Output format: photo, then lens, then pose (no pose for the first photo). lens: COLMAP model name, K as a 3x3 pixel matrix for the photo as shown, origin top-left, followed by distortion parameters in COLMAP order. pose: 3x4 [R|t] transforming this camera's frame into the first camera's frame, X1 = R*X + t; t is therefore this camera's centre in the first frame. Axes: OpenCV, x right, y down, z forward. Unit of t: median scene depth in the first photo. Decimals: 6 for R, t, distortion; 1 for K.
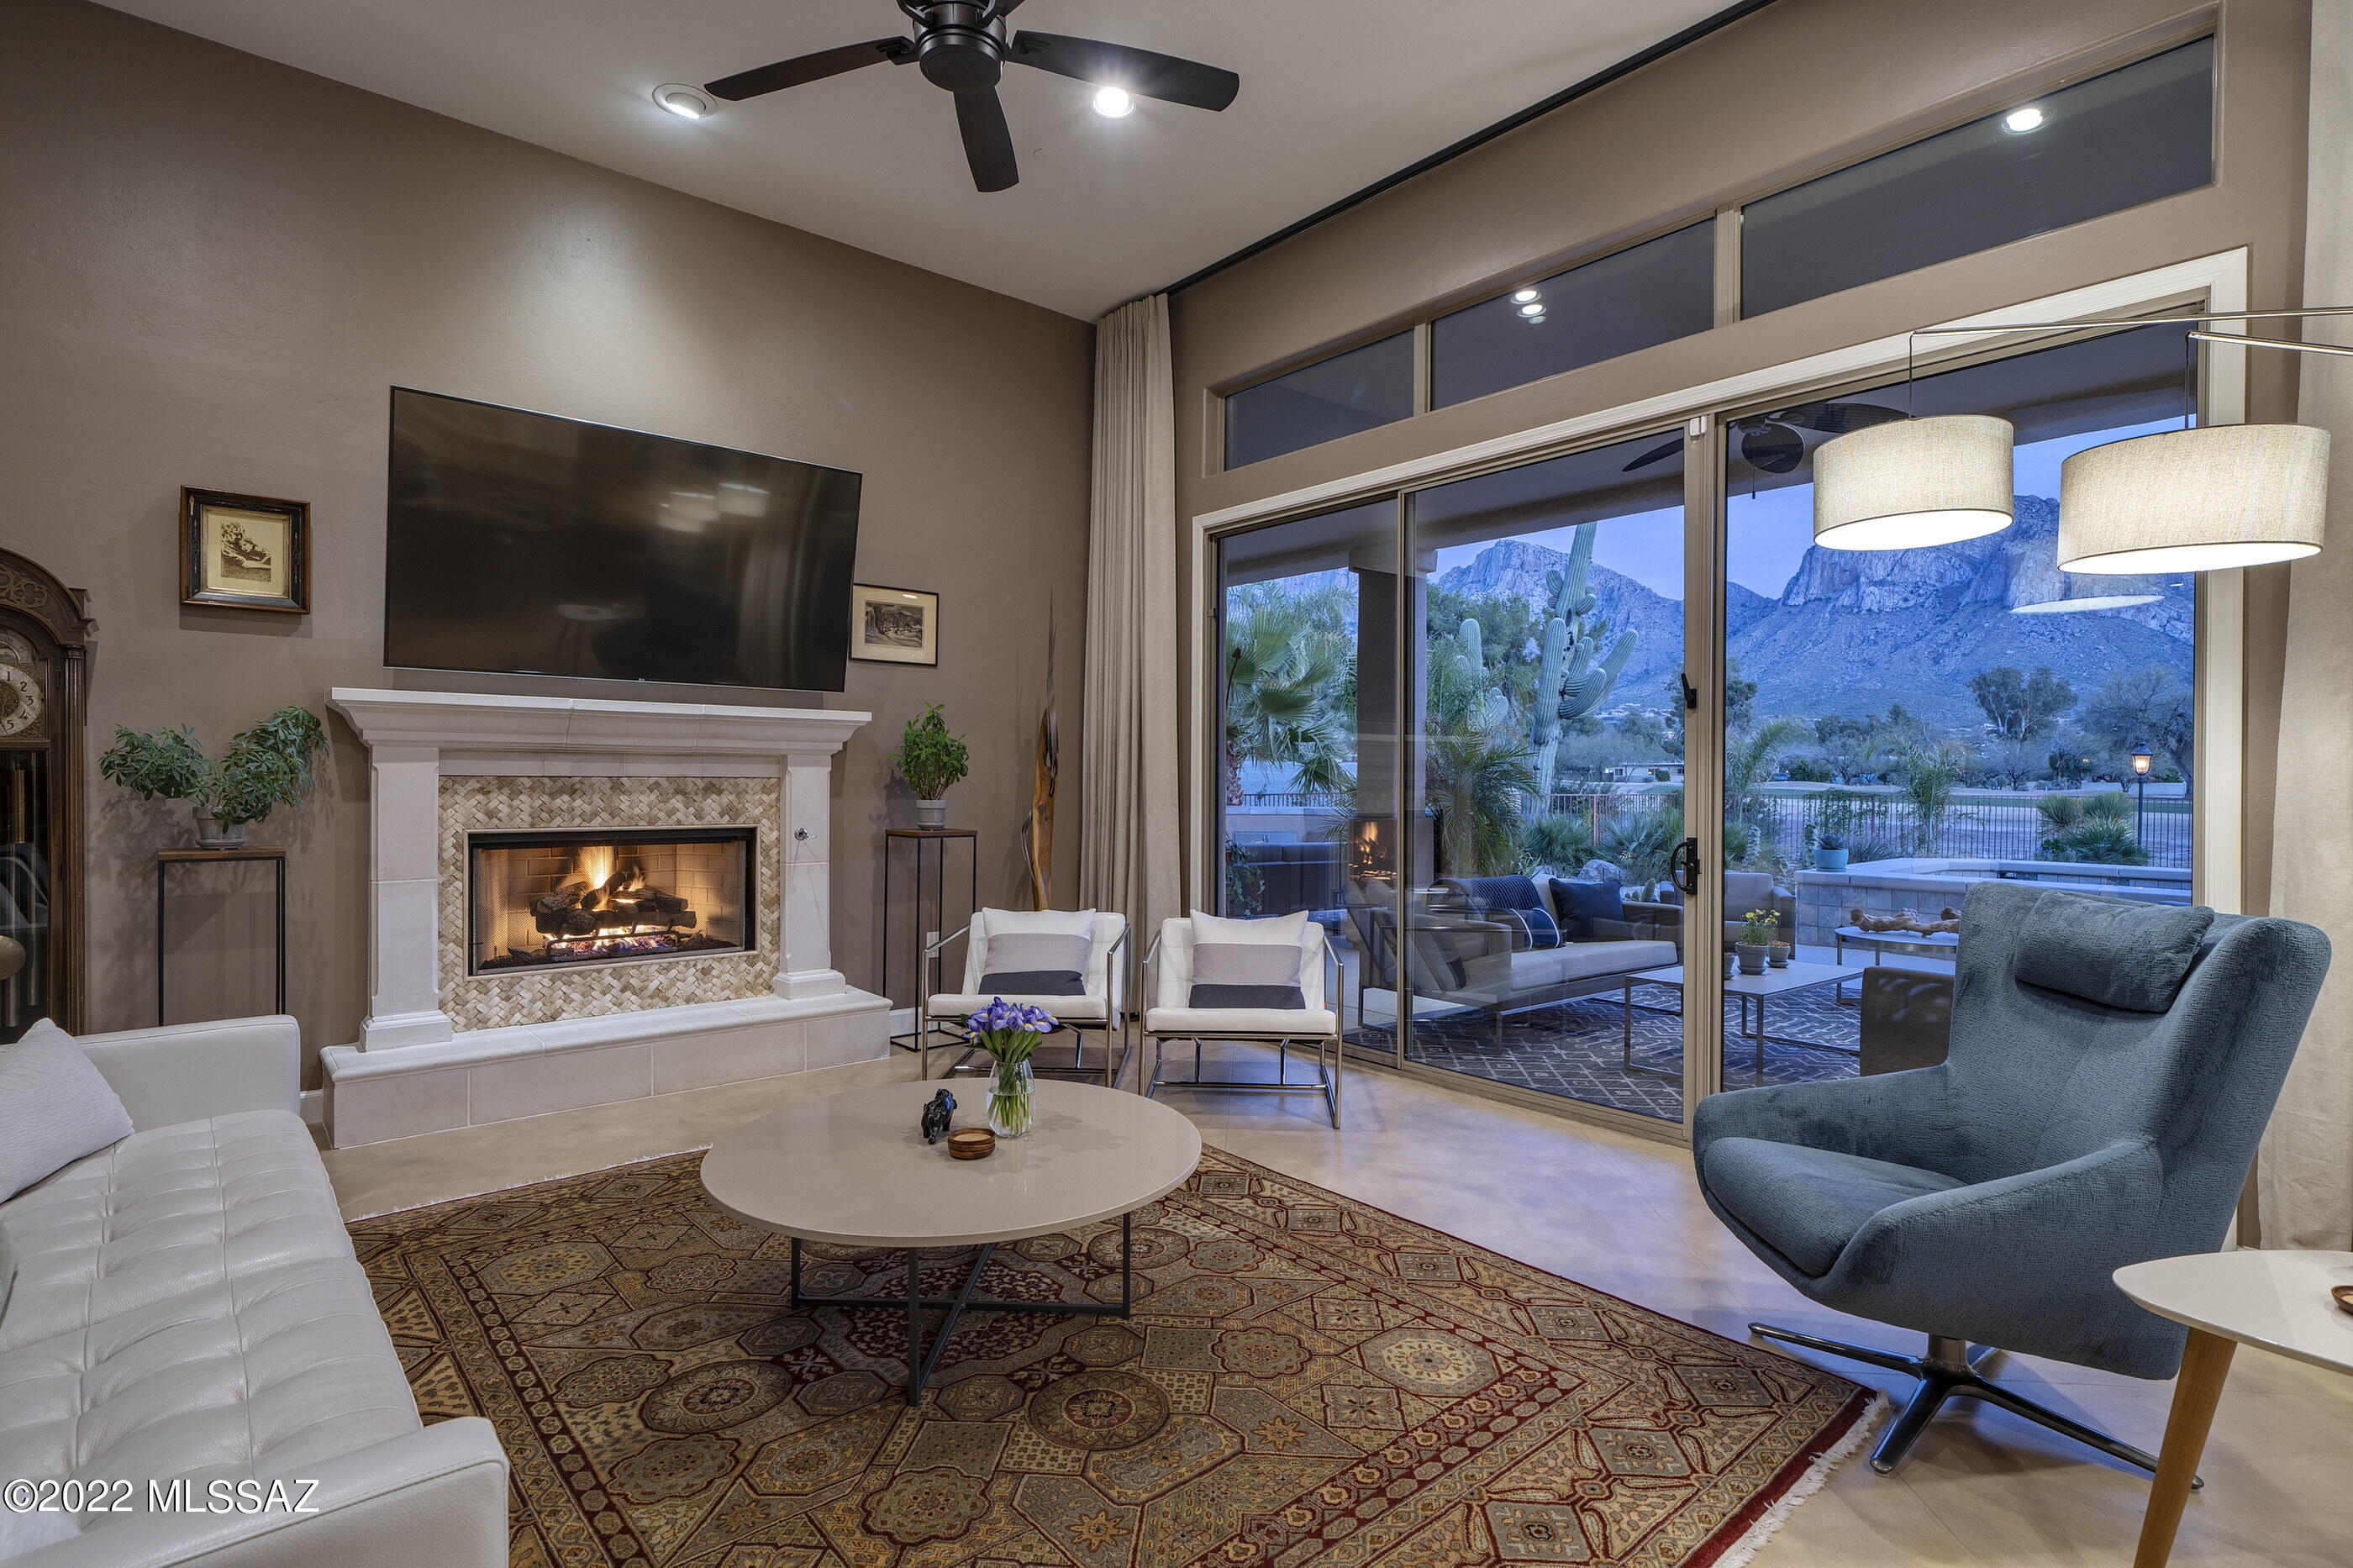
lens RADIAL K [[1159.9, 0, 1169.5], [0, 1159.9, 778.6], [0, 0, 1]] dist [0.015562, -0.002931]
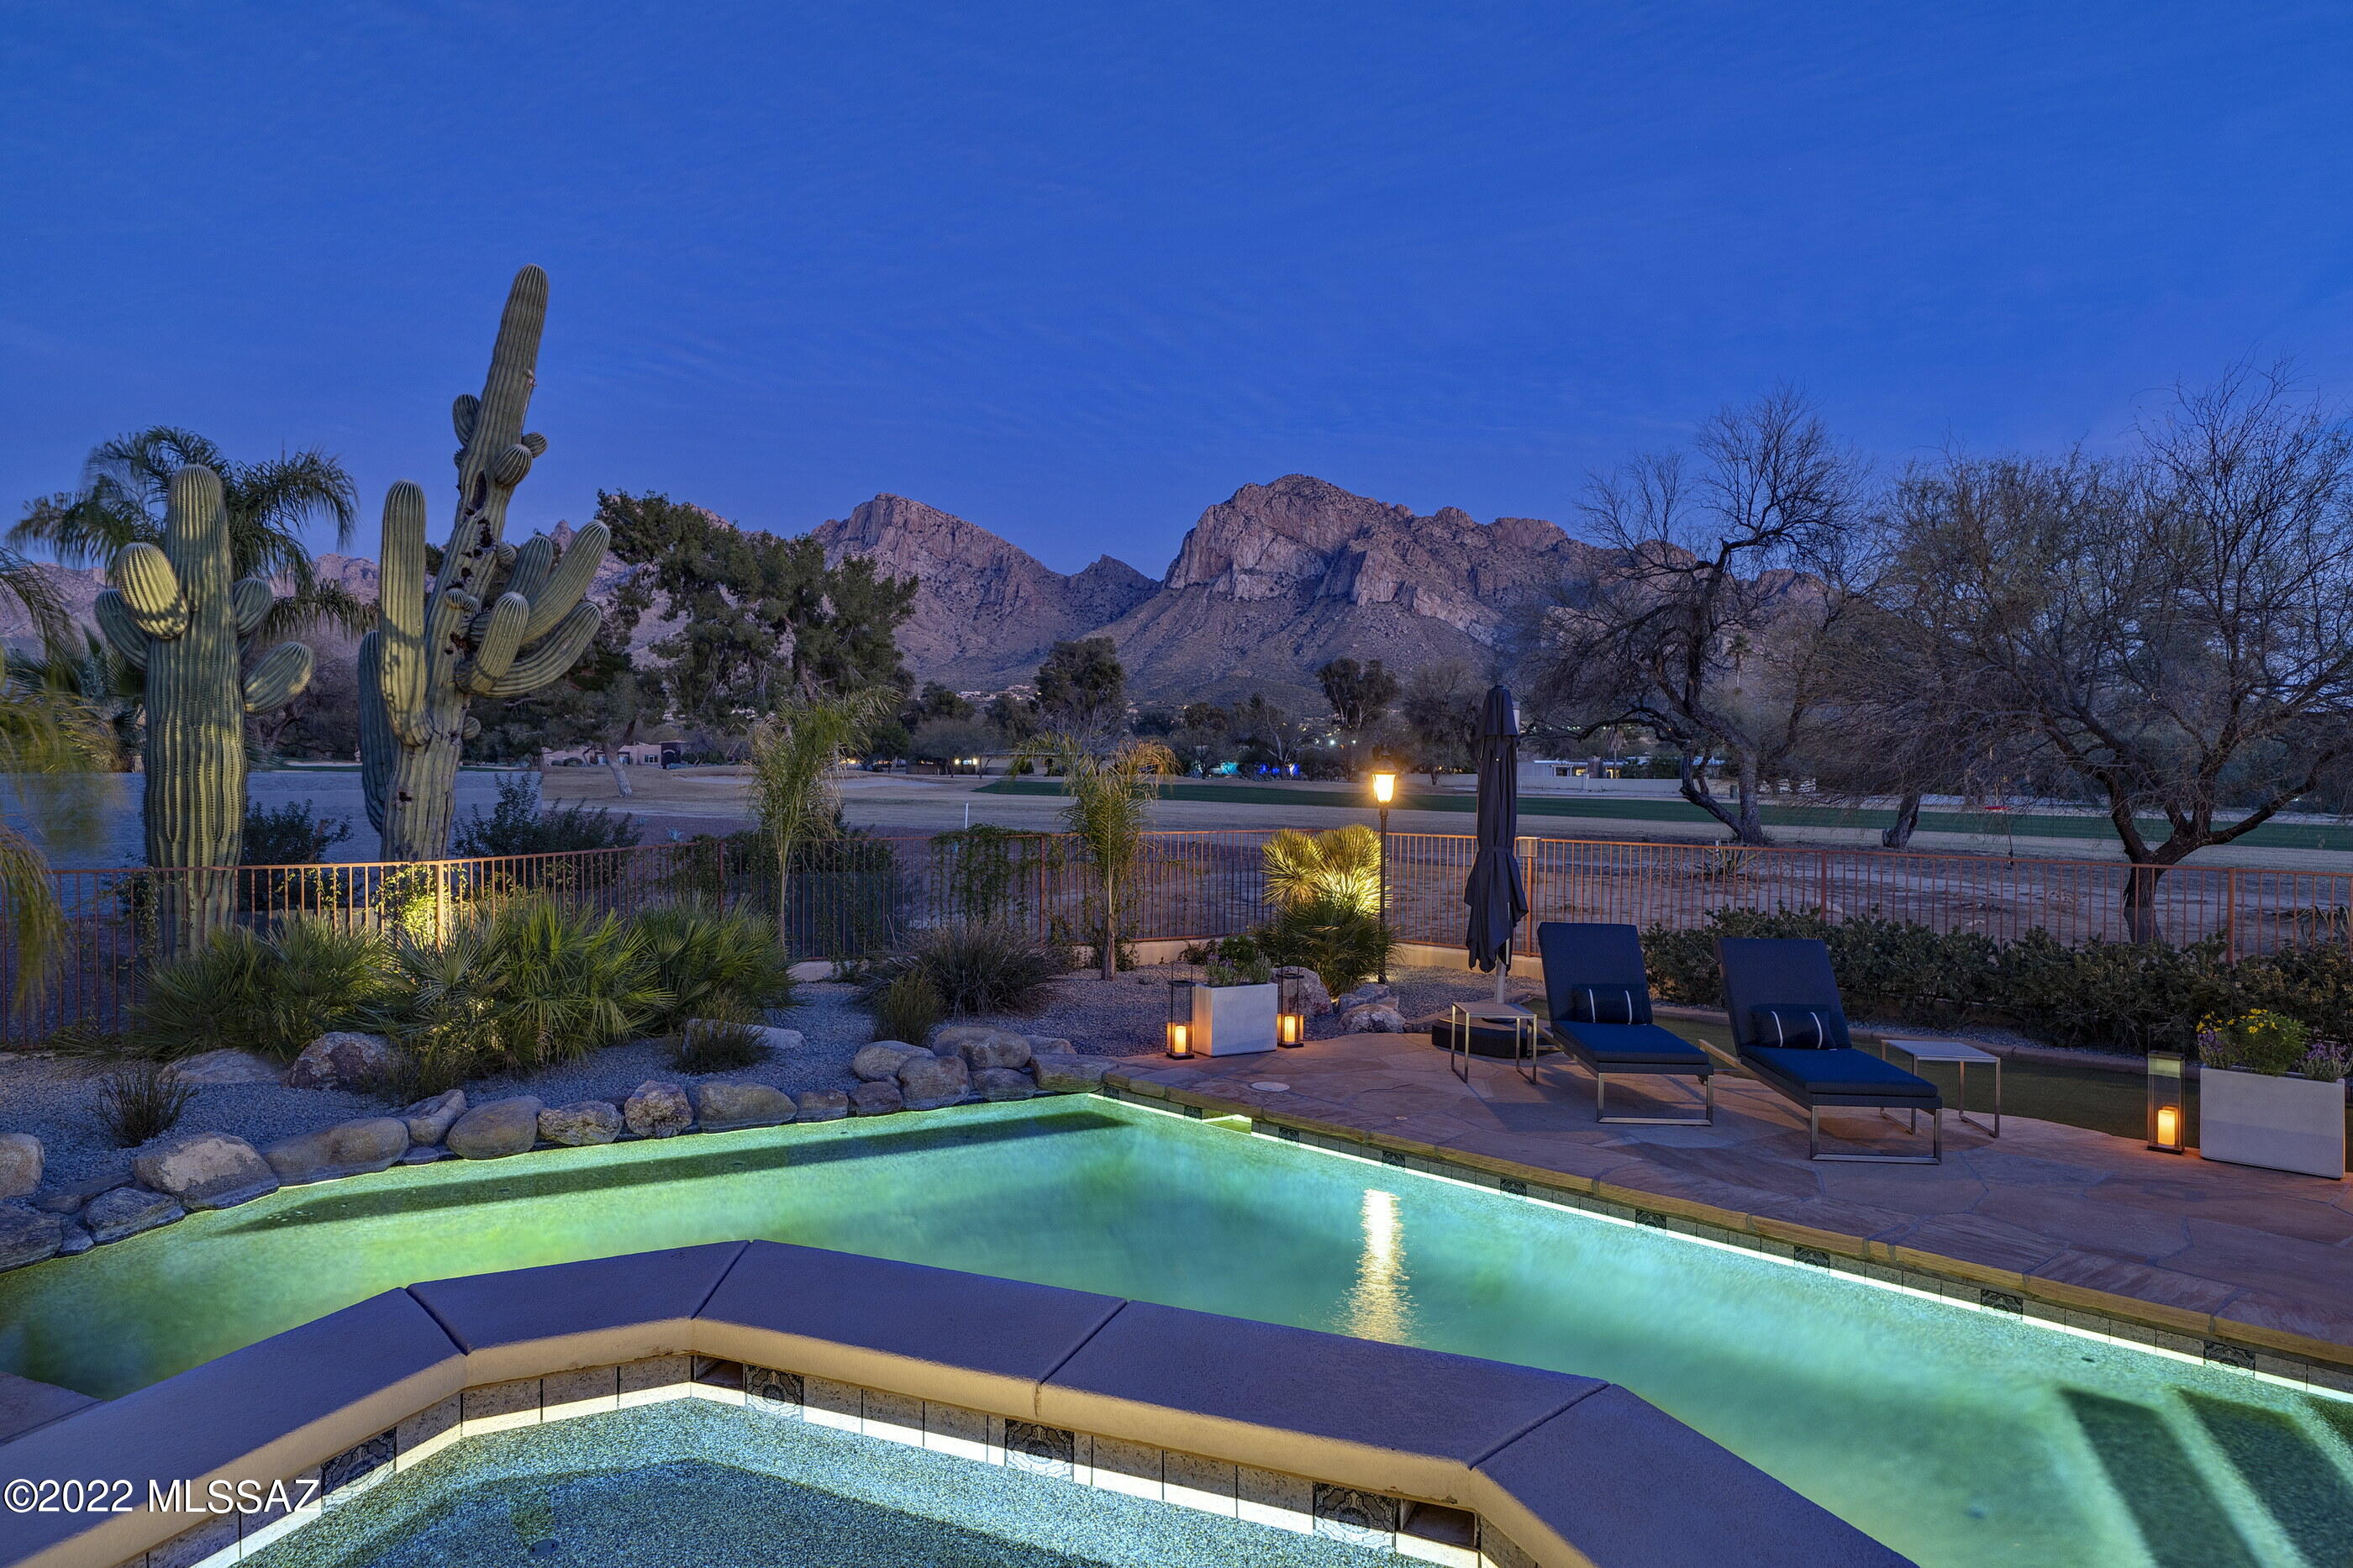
lens RADIAL K [[1348.1, 0, 1167.3], [0, 1348.1, 785.8], [0, 0, 1]] dist [0.006892, 0.001170]
pose [[0.884840, -0.009086, 0.465806, 1.470201], [0.002608, 0.999891, 0.014549, -0.090706], [-0.465887, -0.011658, 0.884767, 1.555094]]
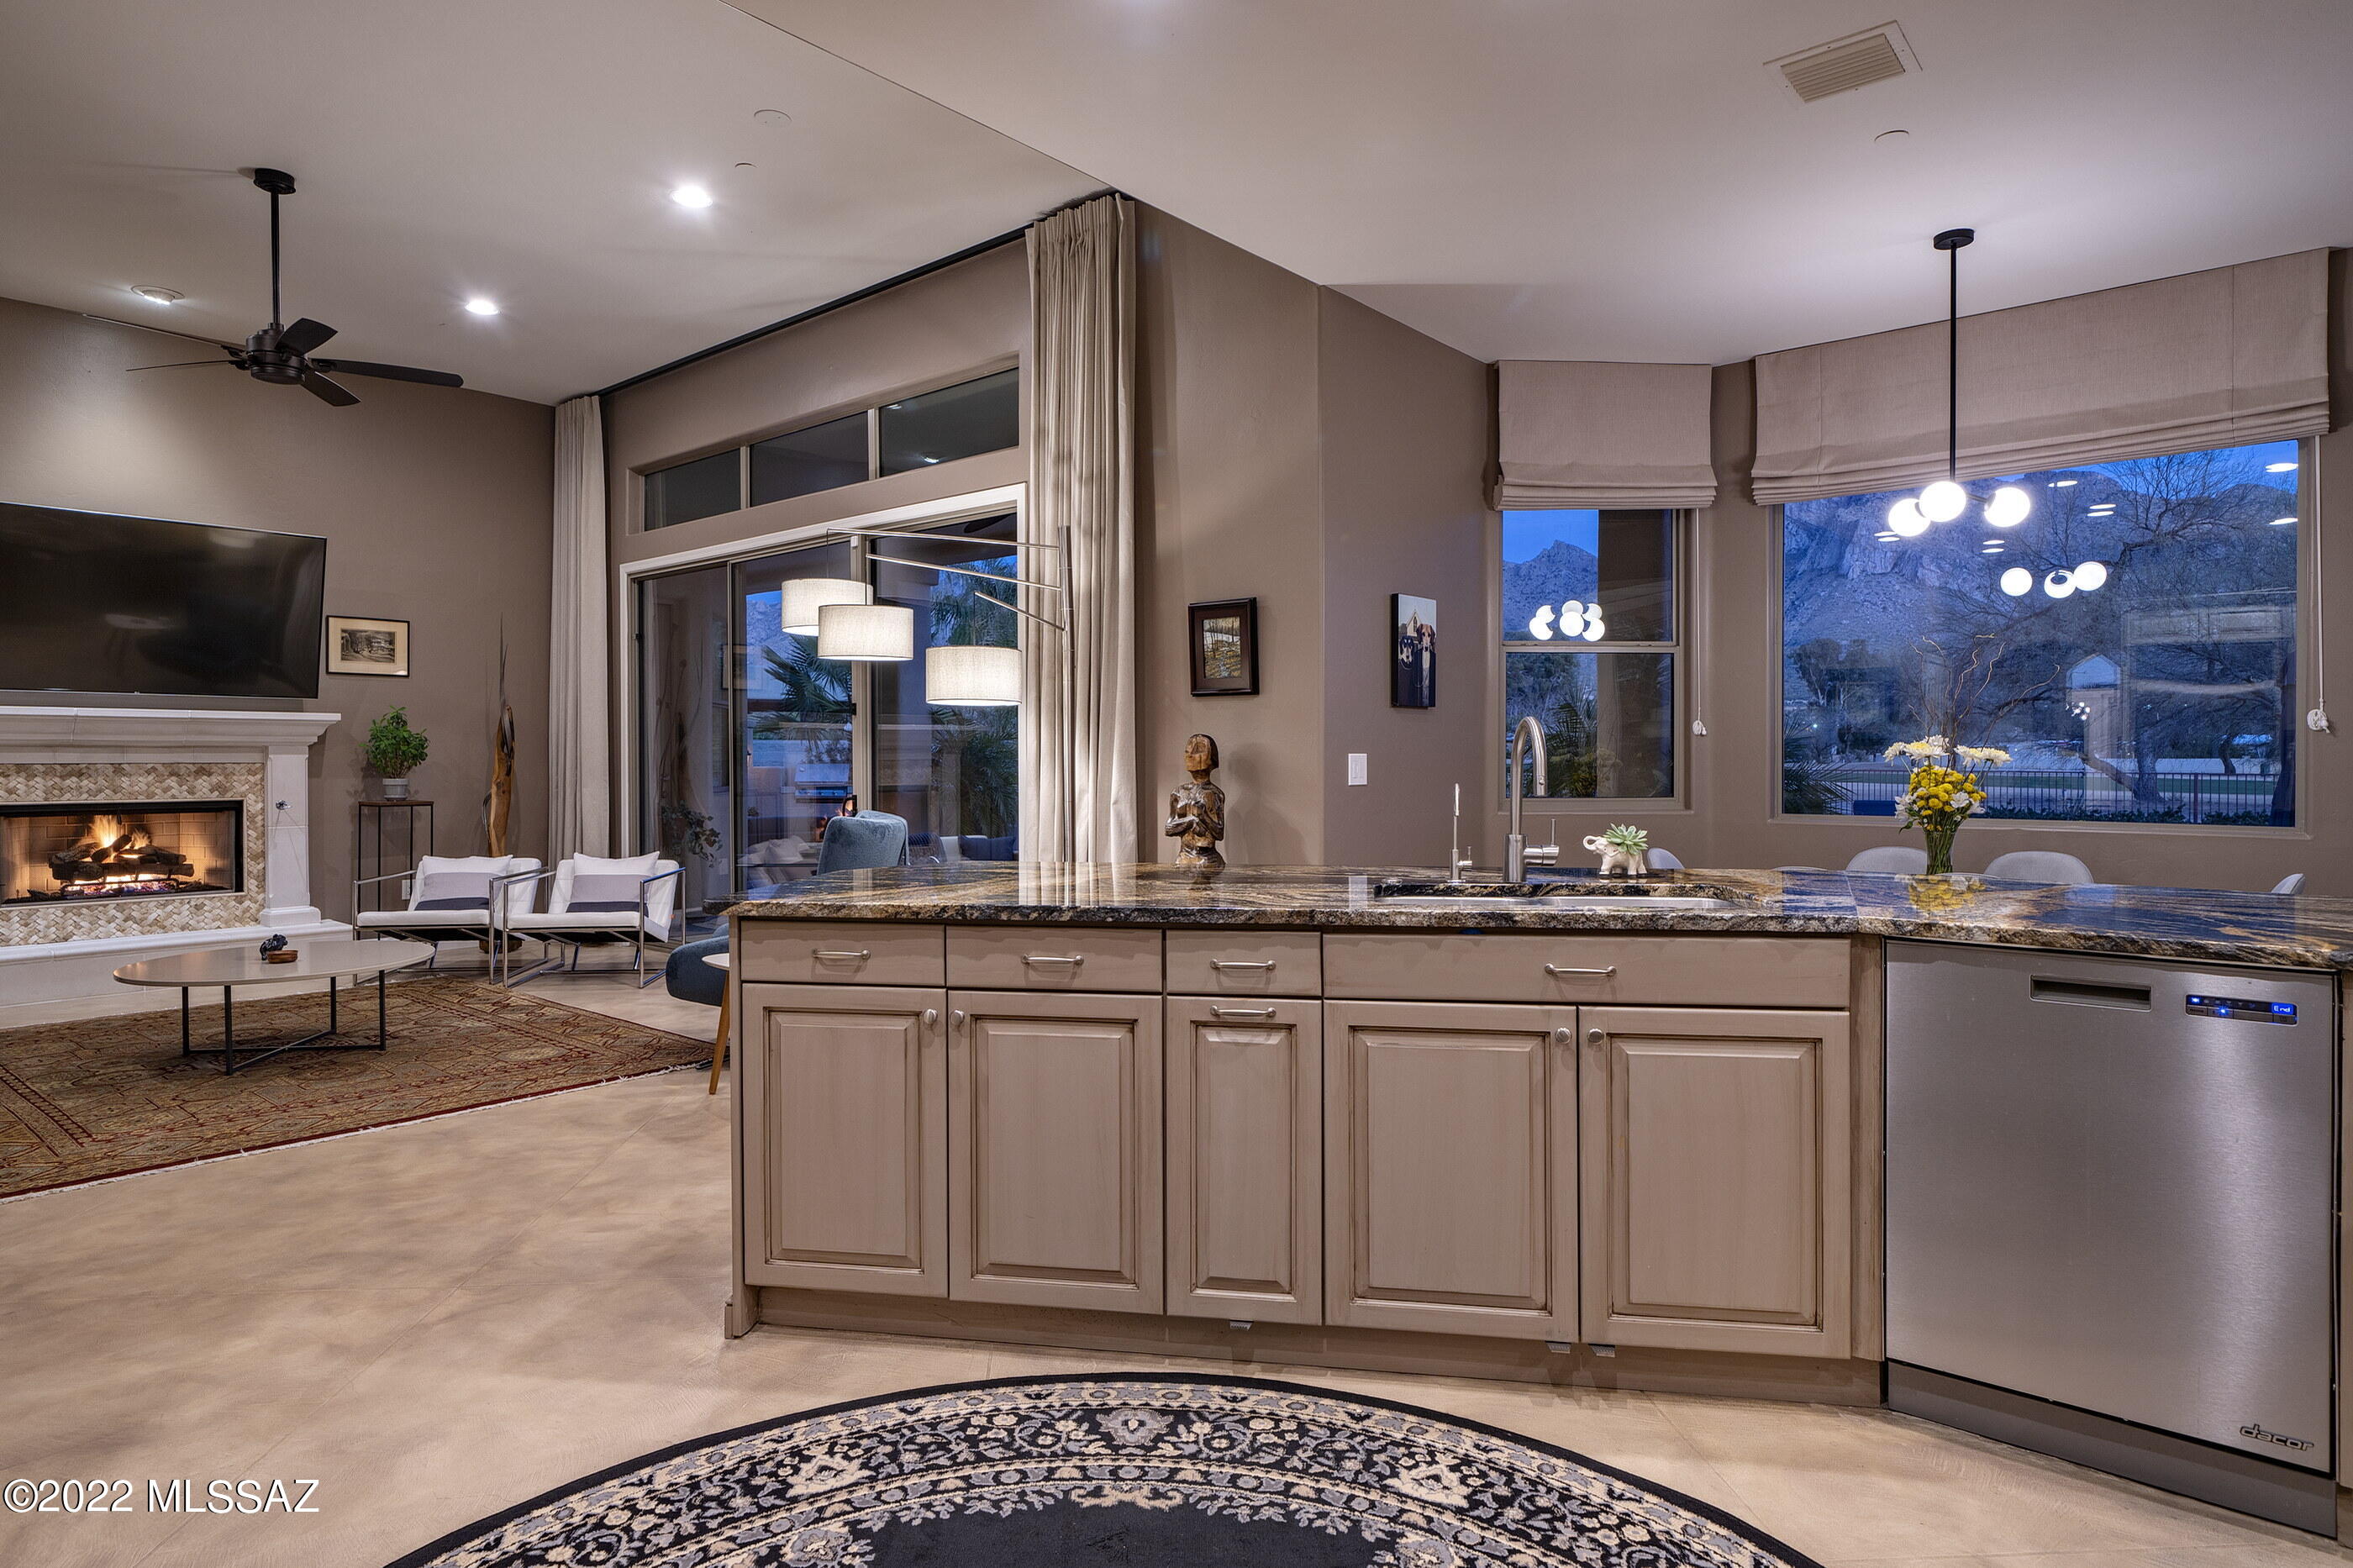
lens RADIAL K [[1306.2, 0, 1166.3], [0, 1306.2, 755.7], [0, 0, 1]] dist [0.028122, -0.007583]
pose [[0.989489, -0.008553, 0.144352, 0.472403], [0.008918, 0.999958, -0.001884, 0.002973], [-0.144330, 0.003152, 0.989525, -0.653943]]
